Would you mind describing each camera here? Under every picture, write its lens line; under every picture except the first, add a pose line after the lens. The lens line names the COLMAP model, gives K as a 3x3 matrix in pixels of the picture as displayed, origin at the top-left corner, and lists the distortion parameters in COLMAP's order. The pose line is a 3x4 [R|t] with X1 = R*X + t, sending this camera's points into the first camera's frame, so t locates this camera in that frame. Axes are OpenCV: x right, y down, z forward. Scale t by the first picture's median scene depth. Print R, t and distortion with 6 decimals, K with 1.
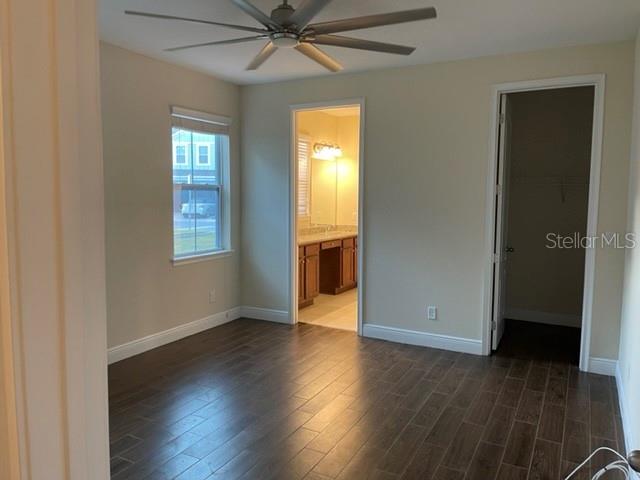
lens RADIAL K [[484.4, 0, 320.0], [0, 484.4, 240.0], [0, 0, 1]] dist [0.073429, -0.001404]
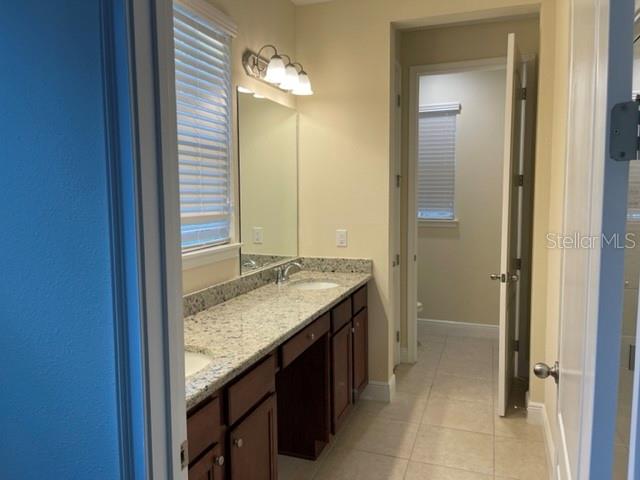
lens RADIAL K [[484.4, 0, 320.0], [0, 484.4, 240.0], [0, 0, 1]] dist [0.073429, -0.001404]
pose [[0.988058, -0.028660, 0.151395, -0.015464], [0.030505, 0.999486, -0.009875, -0.047186], [-0.151034, 0.014376, 0.988424, 0.631712]]
